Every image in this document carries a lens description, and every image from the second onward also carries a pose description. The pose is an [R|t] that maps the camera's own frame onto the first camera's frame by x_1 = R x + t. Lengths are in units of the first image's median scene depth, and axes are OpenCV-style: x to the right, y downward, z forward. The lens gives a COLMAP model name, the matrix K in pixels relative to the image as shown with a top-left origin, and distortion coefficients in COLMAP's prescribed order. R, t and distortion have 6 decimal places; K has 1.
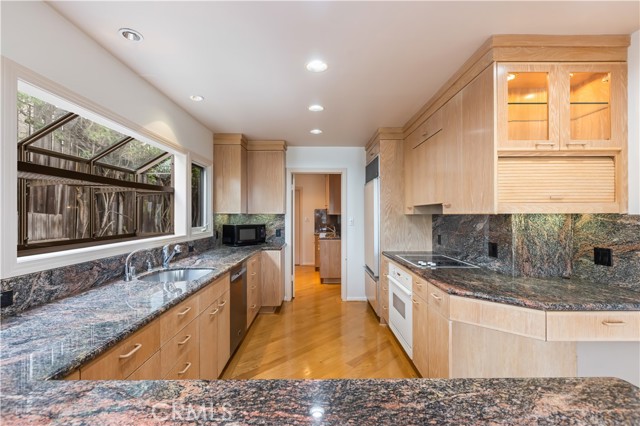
lens RADIAL K [[288.7, 0, 313.9], [0, 288.7, 213.8], [0, 0, 1]] dist [0.000554, 0.000044]
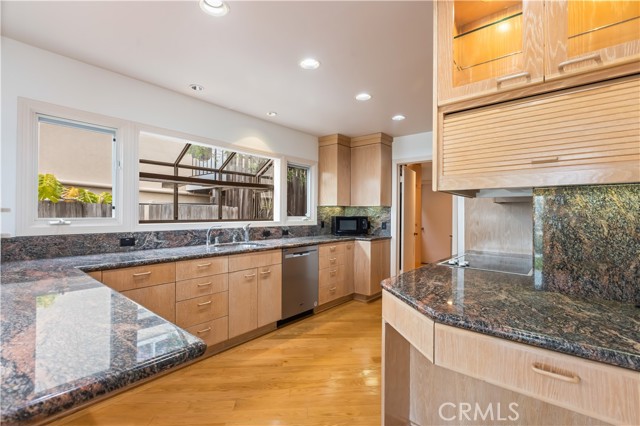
lens RADIAL K [[288.7, 0, 313.9], [0, 288.7, 213.8], [0, 0, 1]] dist [0.000554, 0.000044]
pose [[0.755280, 0.008005, -0.655353, 0.516366], [-0.007575, 0.999965, 0.003484, 0.034994], [0.655358, 0.002333, 0.755314, 0.132301]]
